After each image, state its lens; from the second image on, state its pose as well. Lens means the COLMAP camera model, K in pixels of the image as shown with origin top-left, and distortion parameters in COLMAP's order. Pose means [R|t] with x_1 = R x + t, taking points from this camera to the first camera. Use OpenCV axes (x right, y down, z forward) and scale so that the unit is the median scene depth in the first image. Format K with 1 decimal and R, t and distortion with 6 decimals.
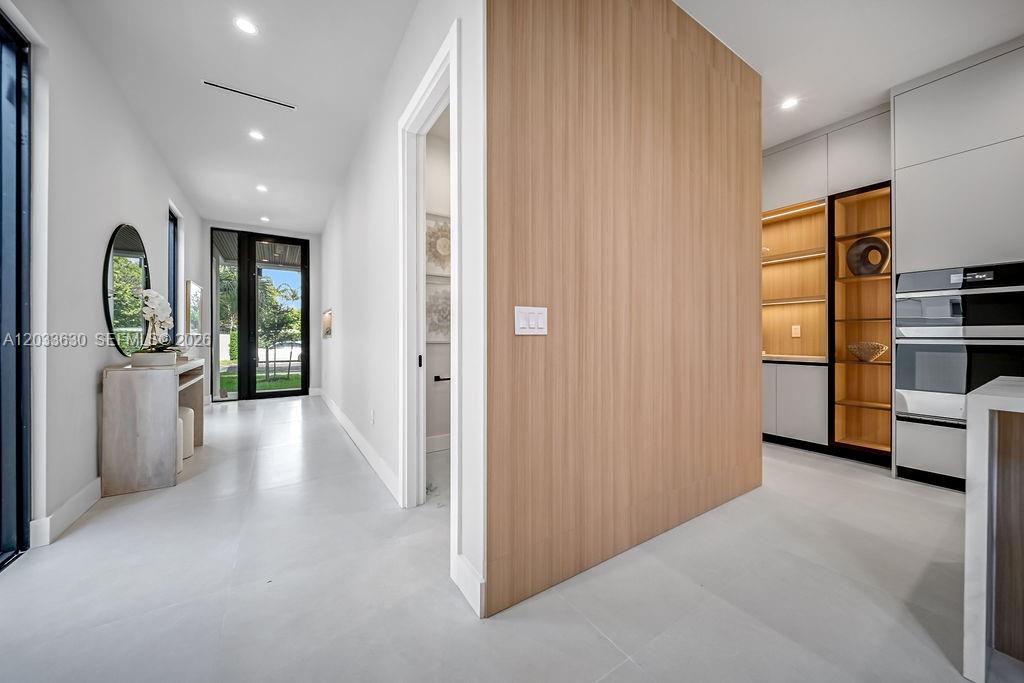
lens RADIAL K [[365.8, 0, 520.8], [0, 365.8, 336.2], [0, 0, 1]] dist [-0.000798, -0.000082]
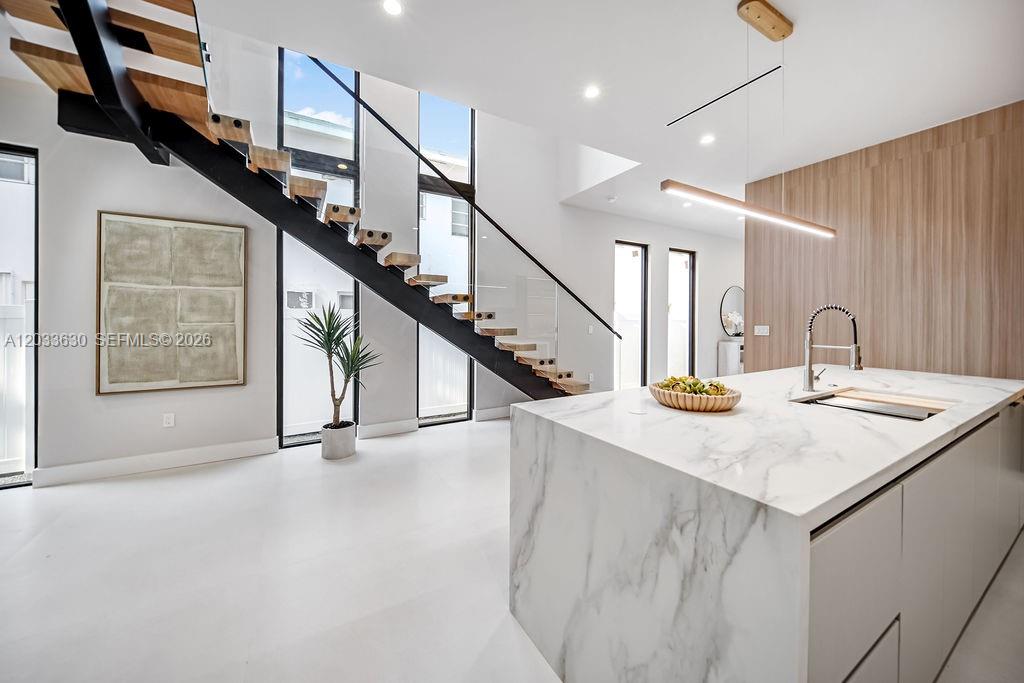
lens RADIAL K [[367.2, 0, 499.7], [0, 367.2, 321.5], [0, 0, 1]] dist [-0.002162, -0.000147]
pose [[-0.069745, 0.001852, -0.997563, 1.417702], [-0.002375, 0.999995, 0.002022, -0.053090], [0.997562, 0.002510, -0.069740, -0.404227]]
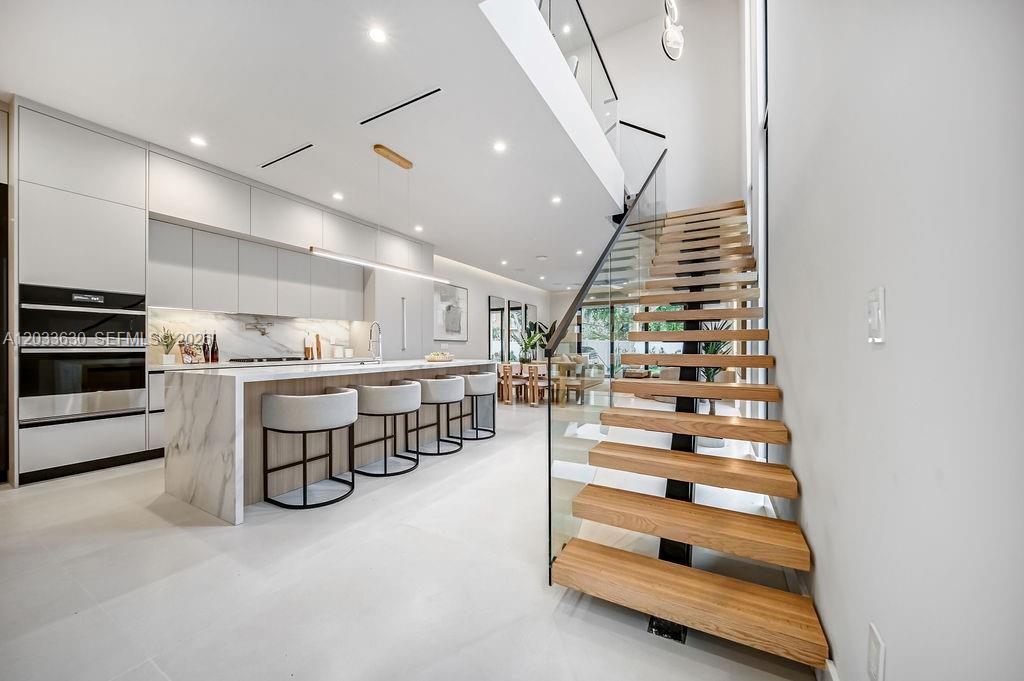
lens RADIAL K [[367.3, 0, 505.1], [0, 367.3, 346.8], [0, 0, 1]] dist [0.001275, -0.000125]
pose [[-0.448762, 0.000047, 0.893651, -0.402678], [0.004101, 0.999990, 0.002007, 0.006153], [-0.893642, 0.004566, -0.448758, 0.217988]]
